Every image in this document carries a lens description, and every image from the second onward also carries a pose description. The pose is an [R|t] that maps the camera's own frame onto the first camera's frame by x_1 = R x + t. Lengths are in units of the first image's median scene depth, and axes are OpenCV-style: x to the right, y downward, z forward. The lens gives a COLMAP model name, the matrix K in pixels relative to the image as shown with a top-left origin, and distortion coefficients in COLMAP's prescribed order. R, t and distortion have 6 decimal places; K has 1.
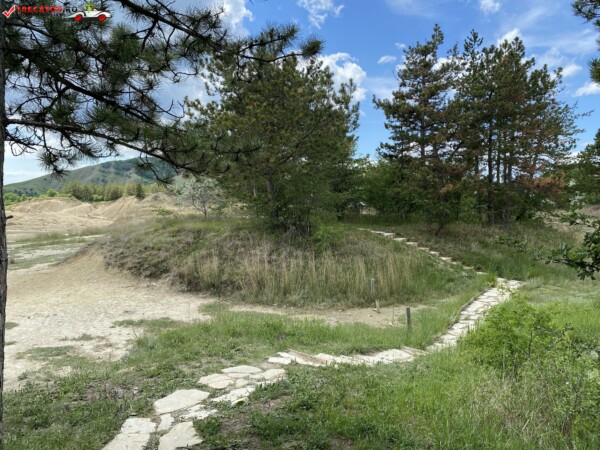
lens RADIAL K [[451.8, 0, 302.8], [0, 451.8, 215.2], [0, 0, 1]] dist [0.088206, -0.009588]
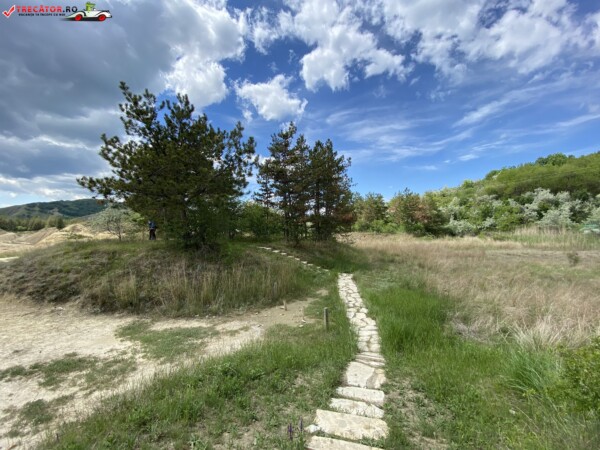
lens RADIAL K [[243.4, 0, 300.0], [0, 243.4, 225.0], [0, 0, 1]] dist [0.026277, -0.021044]
pose [[0.909129, 0.004707, 0.416488, -0.068941], [0.017407, 0.998633, -0.049282, 0.005717], [-0.416151, 0.052053, 0.907805, 0.271242]]
